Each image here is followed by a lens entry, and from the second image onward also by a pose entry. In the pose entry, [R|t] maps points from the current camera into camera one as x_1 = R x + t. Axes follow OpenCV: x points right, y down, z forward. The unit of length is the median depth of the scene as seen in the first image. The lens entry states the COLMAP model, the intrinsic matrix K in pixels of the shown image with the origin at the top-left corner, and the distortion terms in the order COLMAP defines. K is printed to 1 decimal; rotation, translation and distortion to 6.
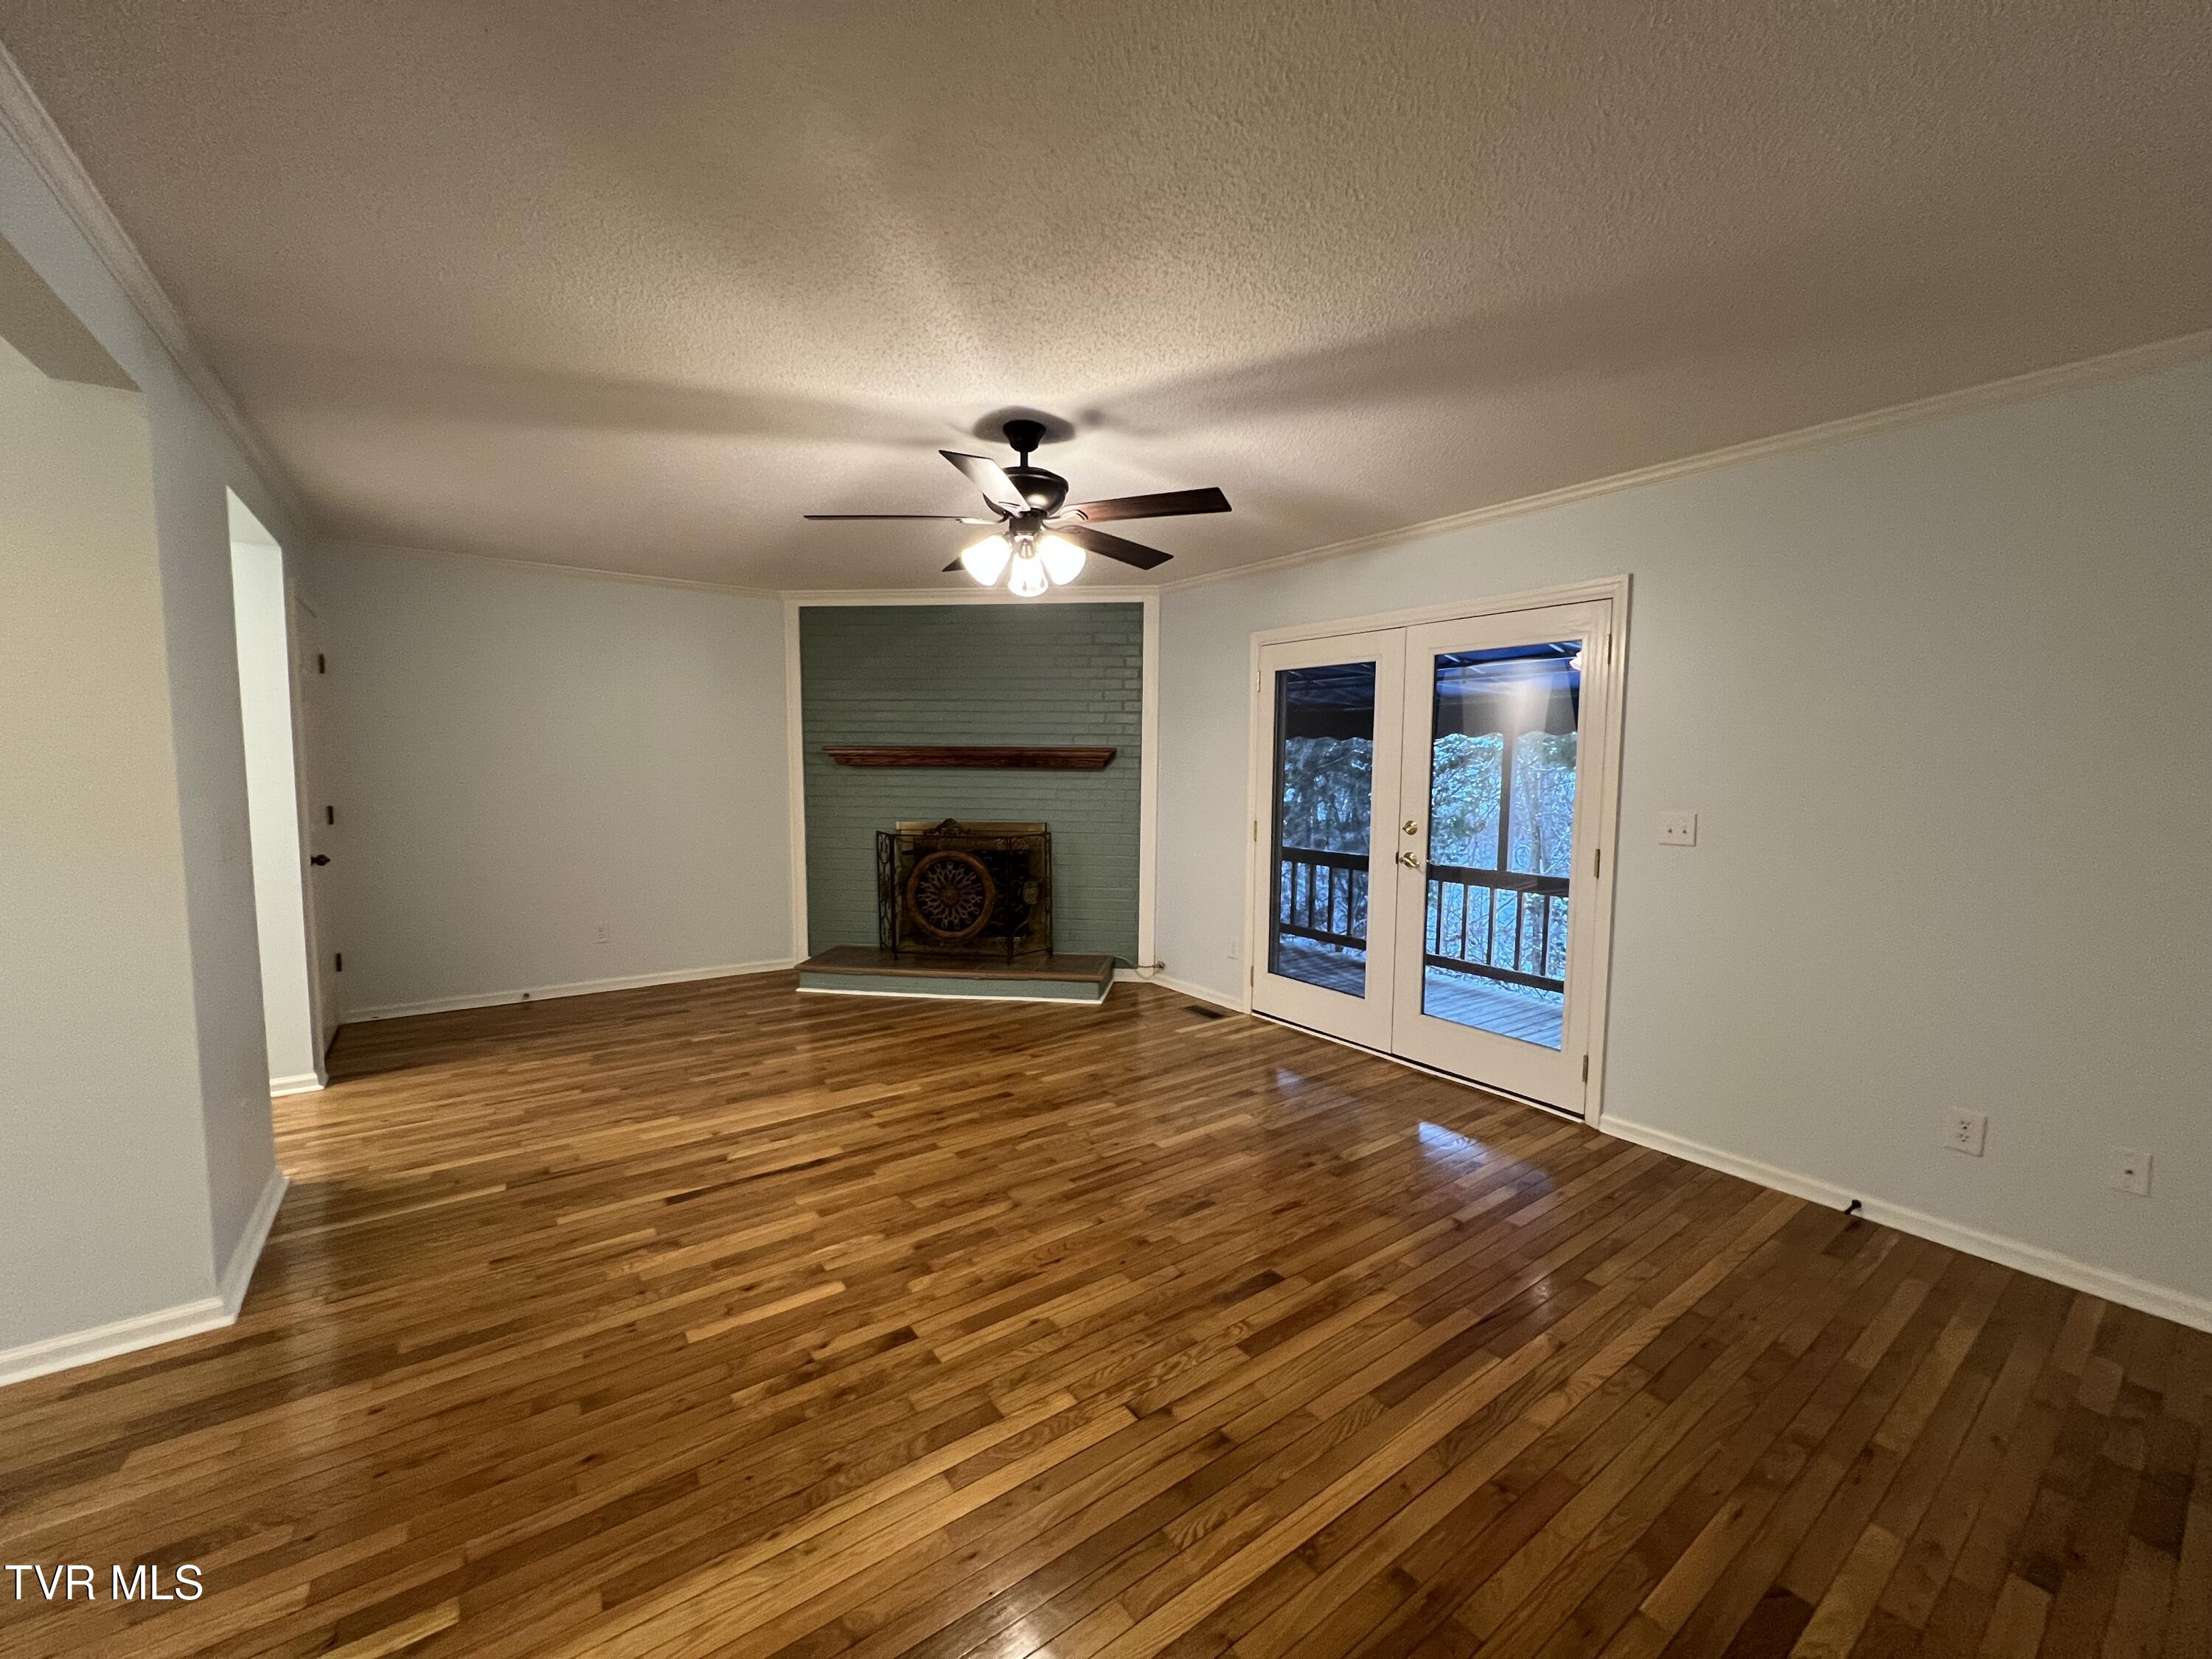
lens RADIAL K [[883.3, 0, 1109.2], [0, 883.3, 830.4], [0, 0, 1]] dist [-0.001712, 0.000267]
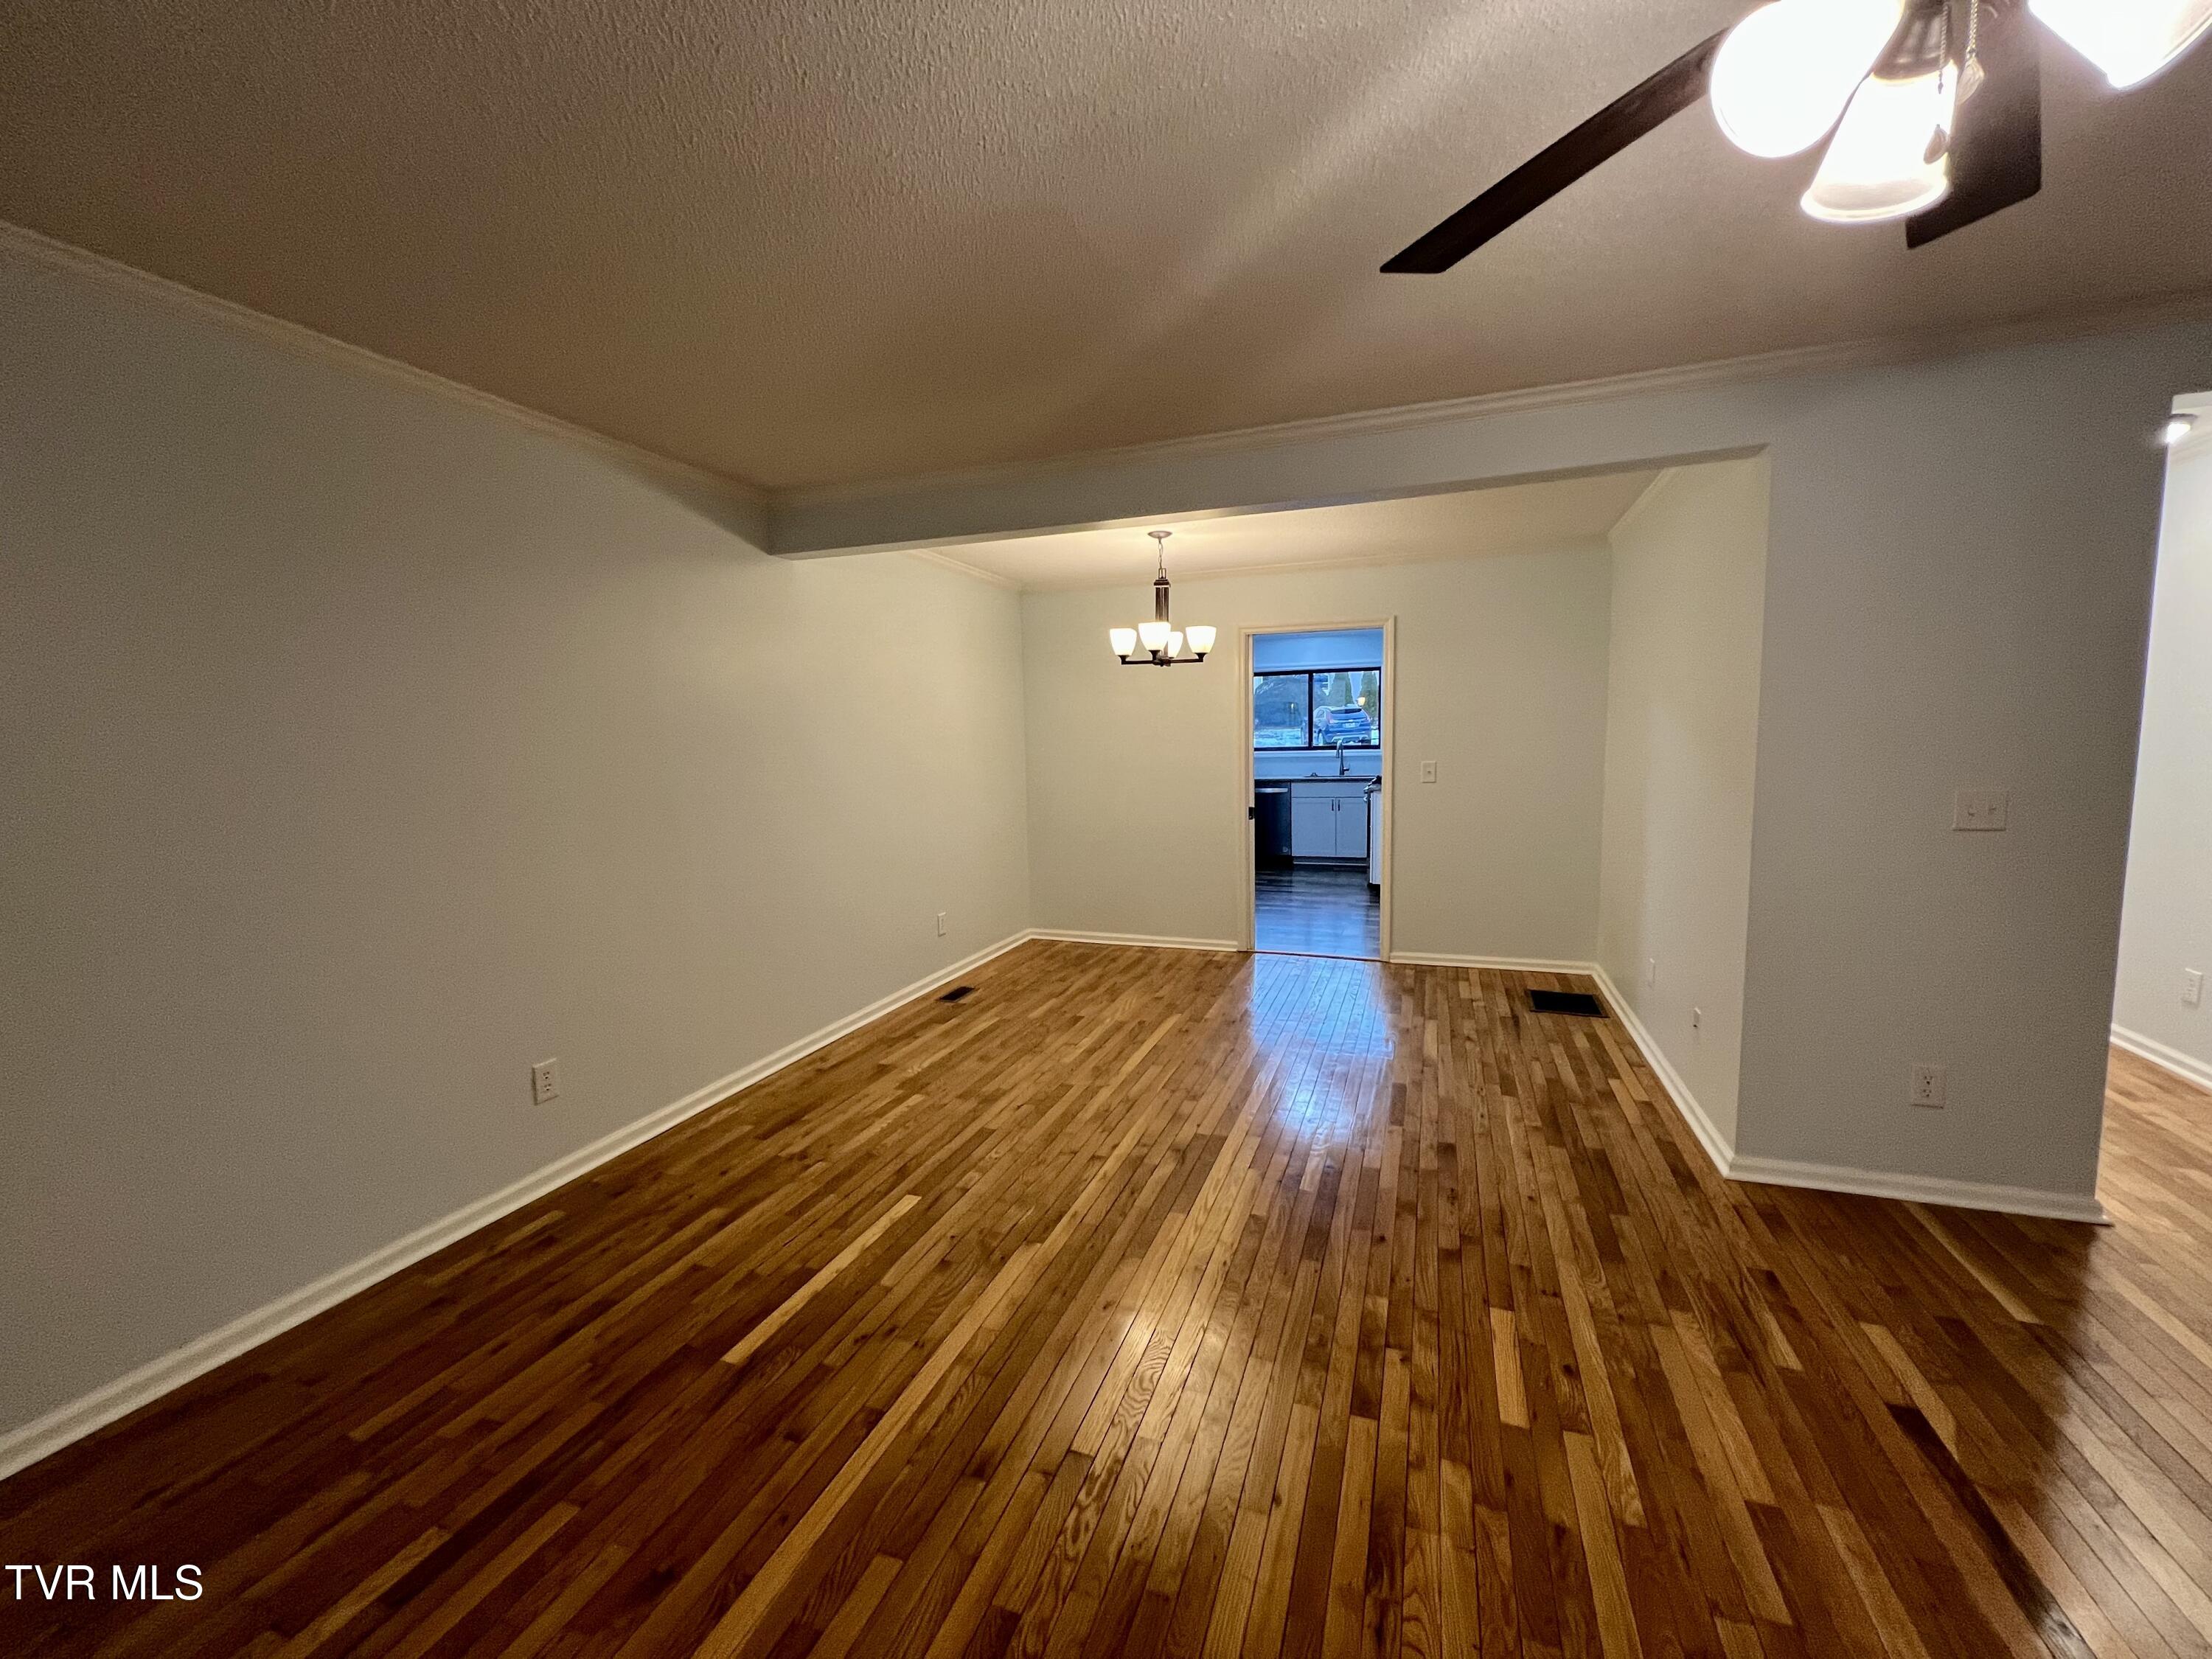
lens RADIAL K [[883.3, 0, 1109.2], [0, 883.3, 830.4], [0, 0, 1]] dist [-0.001712, 0.000267]
pose [[-0.828144, 0.068688, -0.556291, 0.270109], [-0.028924, 0.985904, 0.164793, -0.077918], [0.559769, 0.152562, -0.814483, 0.959942]]
